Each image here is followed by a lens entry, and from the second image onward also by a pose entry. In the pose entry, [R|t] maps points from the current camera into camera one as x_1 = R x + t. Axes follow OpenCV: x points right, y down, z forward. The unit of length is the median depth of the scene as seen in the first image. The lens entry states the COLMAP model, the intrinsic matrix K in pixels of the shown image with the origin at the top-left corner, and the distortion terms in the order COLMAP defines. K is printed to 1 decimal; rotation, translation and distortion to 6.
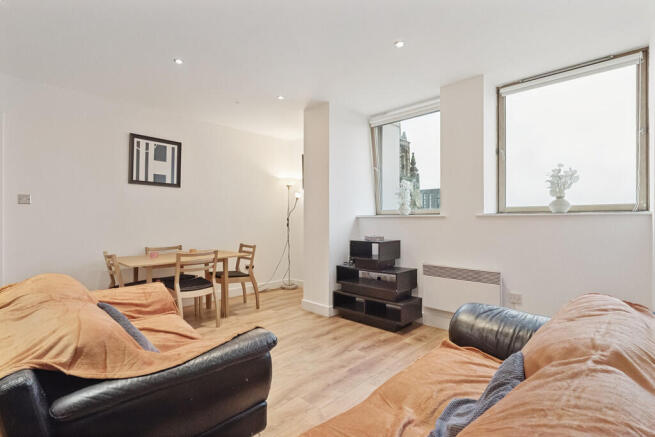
lens RADIAL K [[315.2, 0, 323.9], [0, 315.2, 221.5], [0, 0, 1]] dist [-0.000055, -0.000489]
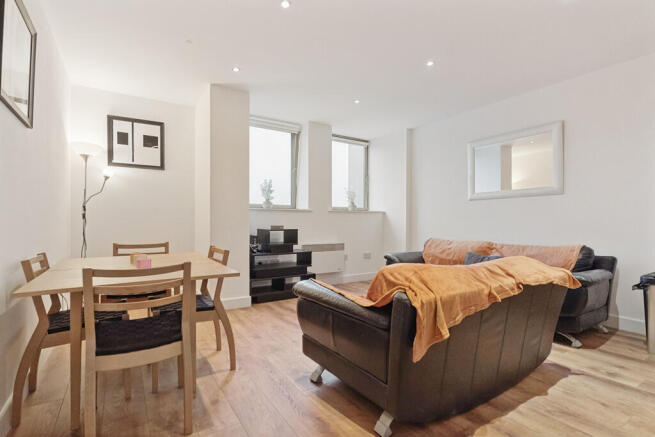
lens RADIAL K [[314.9, 0, 317.9], [0, 314.9, 220.3], [0, 0, 1]] dist [-0.002046, -0.000852]
pose [[0.231178, 0.004234, 0.972902, -0.889799], [-0.004130, 0.999986, -0.003371, 0.029024], [-0.972903, -0.003239, 0.231193, 0.540240]]
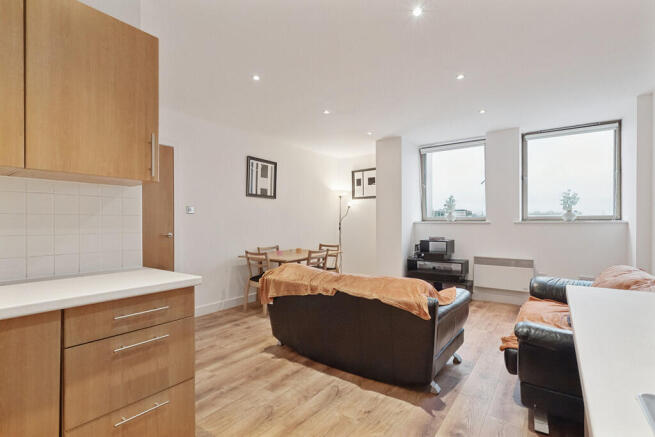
lens RADIAL K [[315.2, 0, 323.9], [0, 315.2, 221.5], [0, 0, 1]] dist [-0.000055, -0.000489]
pose [[0.990344, -0.001540, 0.138620, -0.484115], [0.002198, 0.999987, -0.004592, -0.014155], [-0.138611, 0.004852, 0.990335, -0.271931]]
